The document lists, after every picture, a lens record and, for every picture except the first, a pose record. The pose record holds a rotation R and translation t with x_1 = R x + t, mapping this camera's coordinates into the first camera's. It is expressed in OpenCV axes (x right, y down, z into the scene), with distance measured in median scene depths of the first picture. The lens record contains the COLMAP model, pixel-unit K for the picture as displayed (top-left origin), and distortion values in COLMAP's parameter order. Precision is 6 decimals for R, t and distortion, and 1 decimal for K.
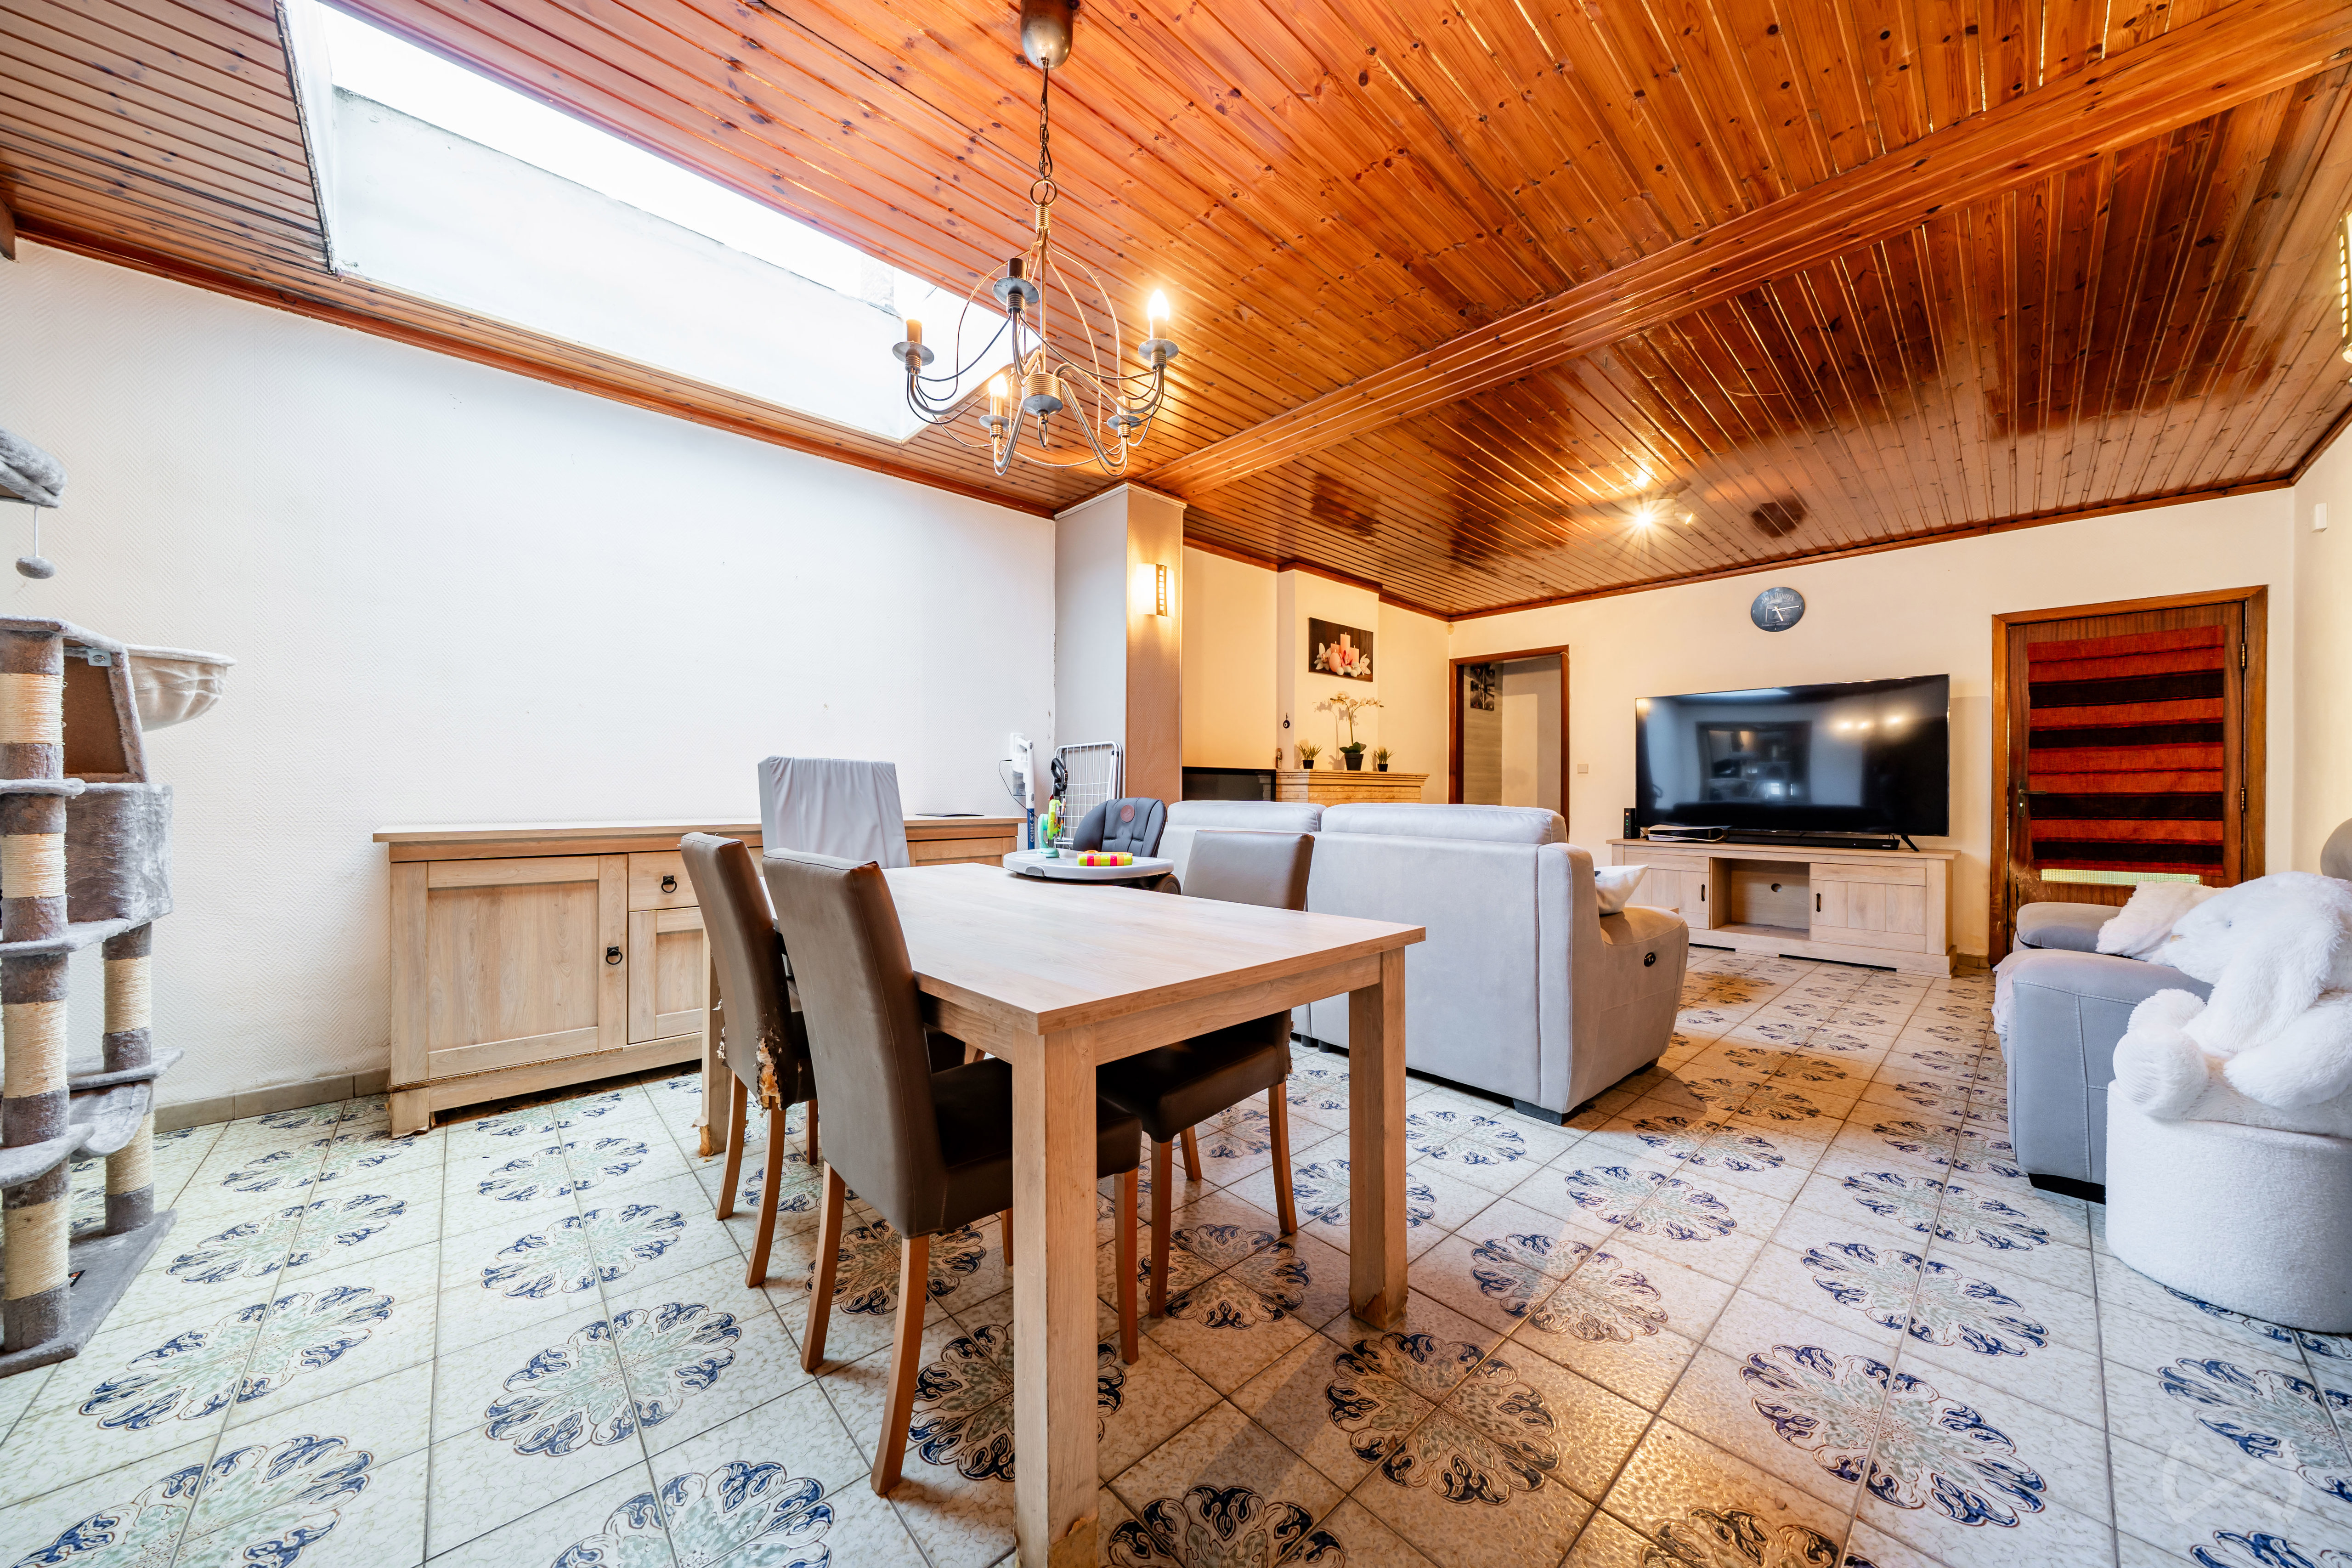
lens RADIAL K [[792.0, 0, 1175.1], [0, 792.0, 788.1], [0, 0, 1]] dist [-0.005536, 0.000466]
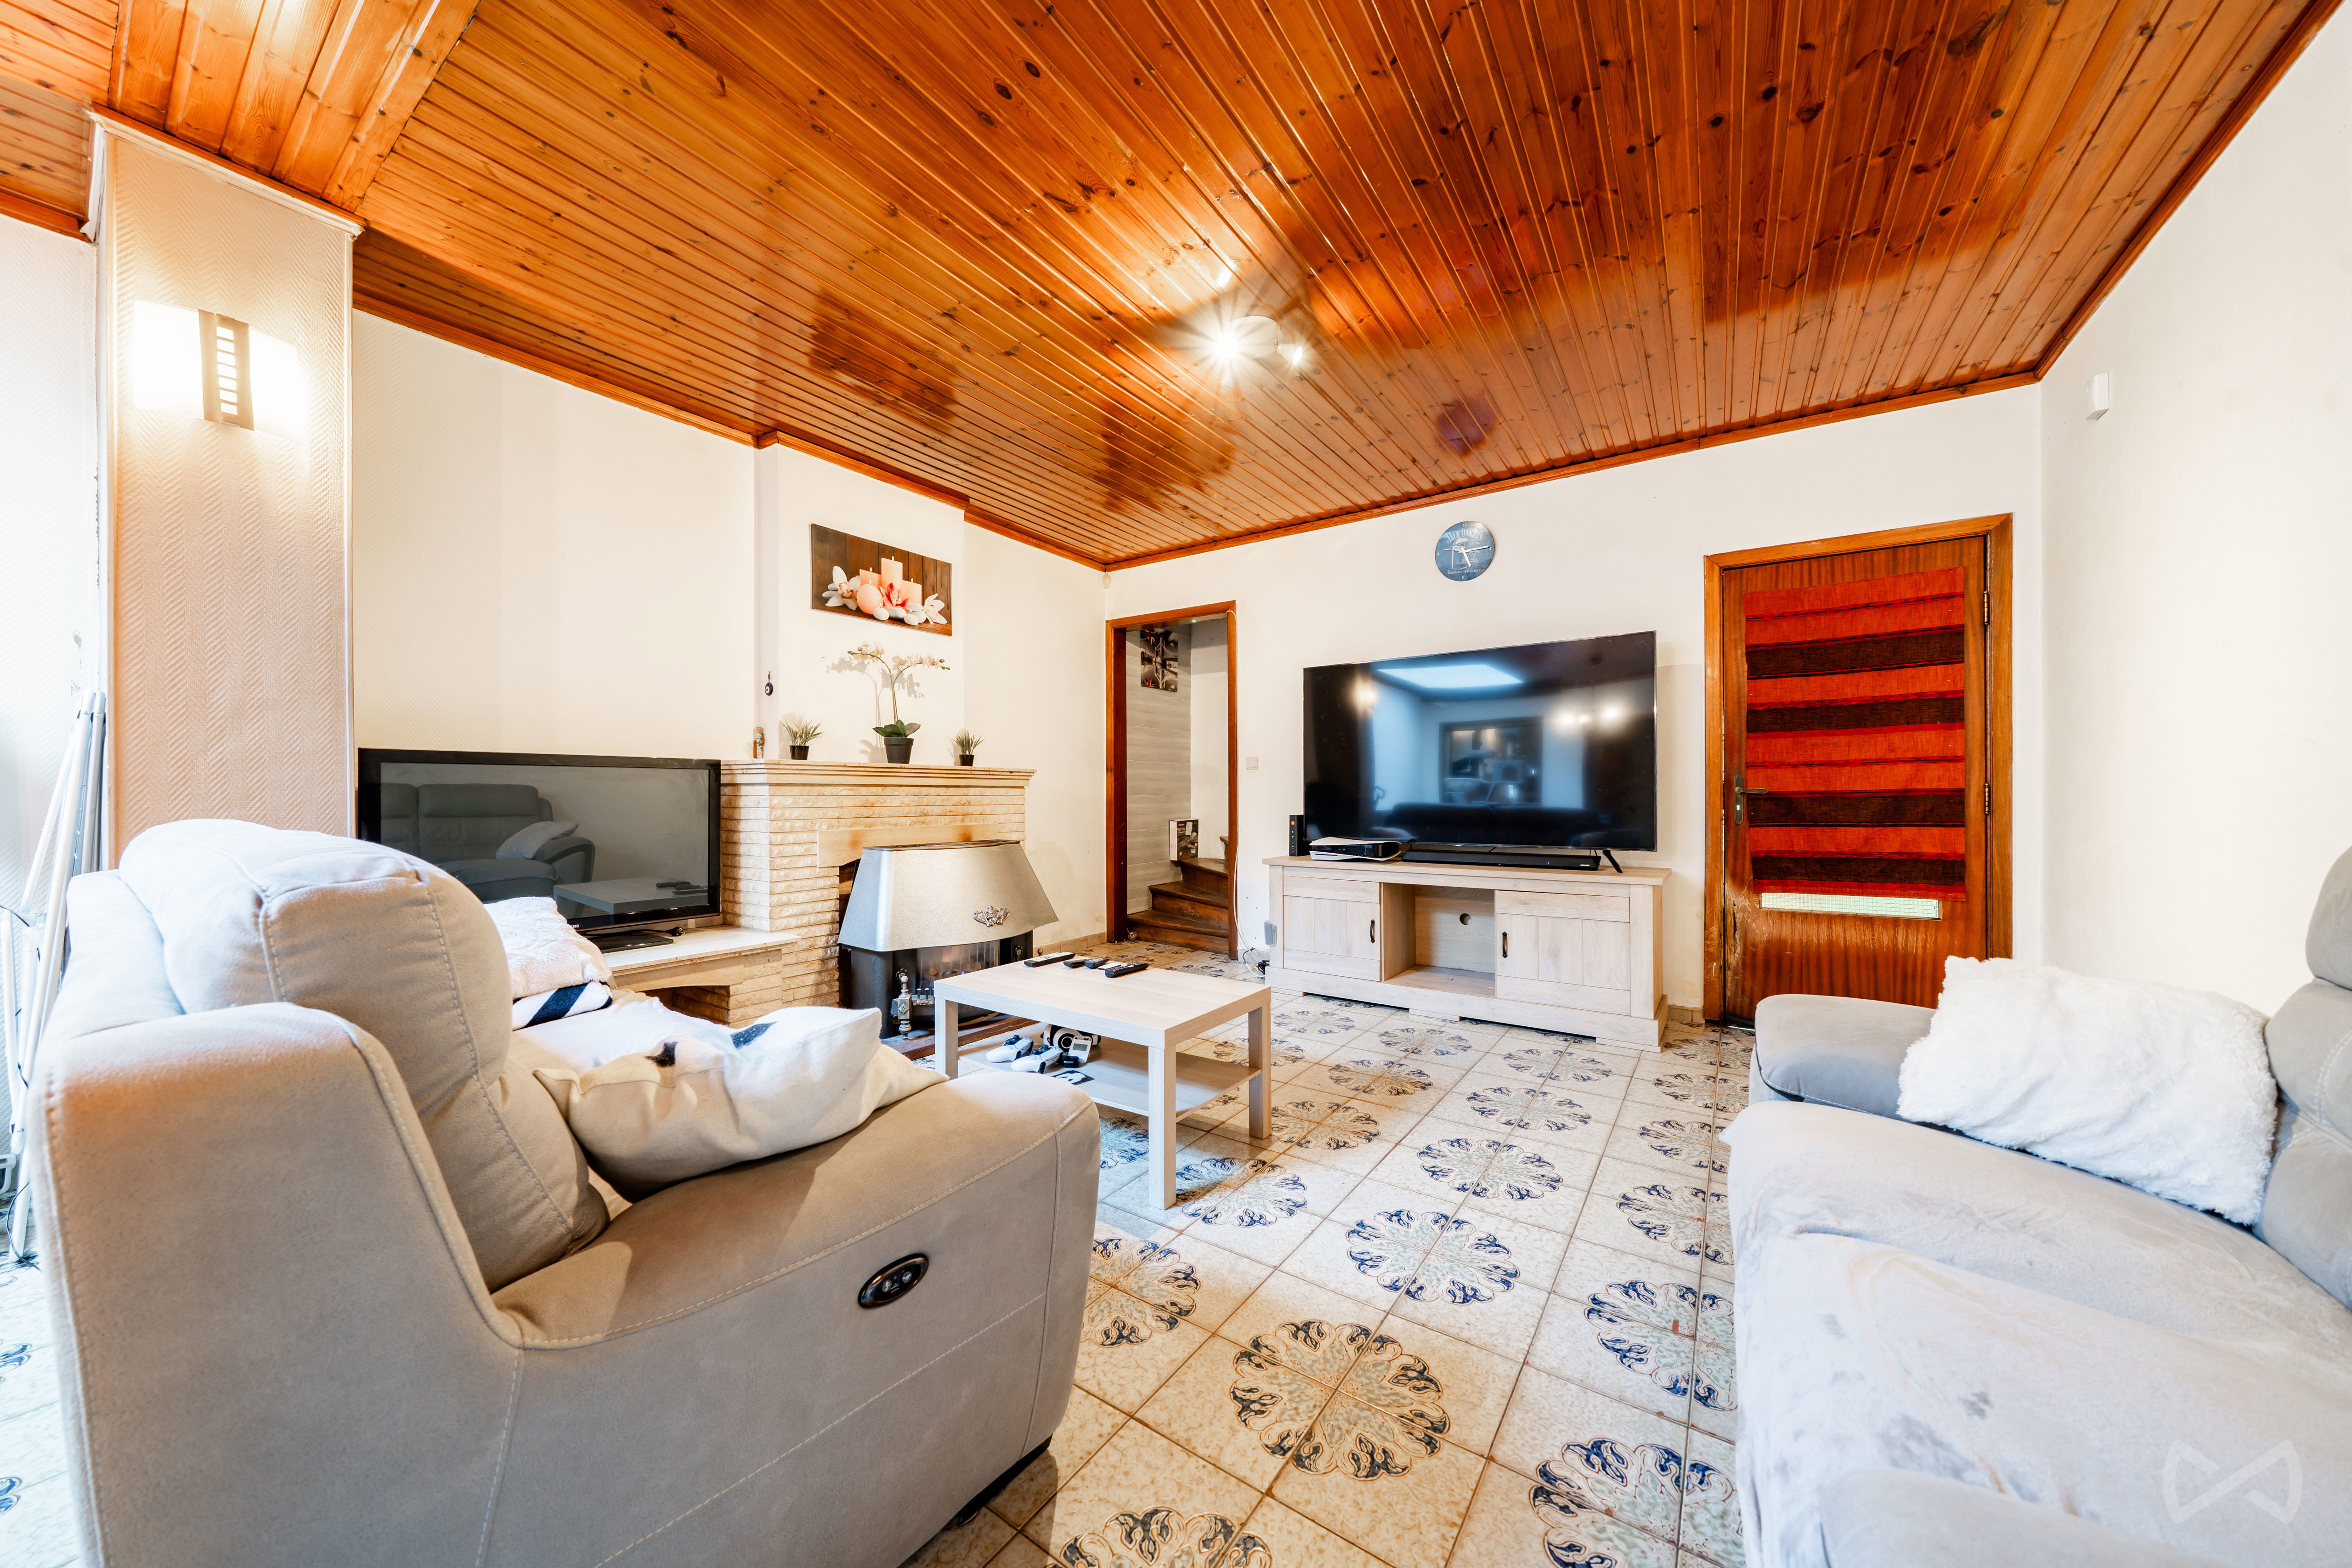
lens RADIAL K [[792.0, 0, 1173.0], [0, 792.0, 789.2], [0, 0, 1]] dist [-0.005536, 0.000466]
pose [[0.976643, -0.004915, 0.214810, 0.378522], [0.005312, 0.999985, -0.001269, 0.001826], [-0.214801, 0.002381, 0.976655, 0.372850]]
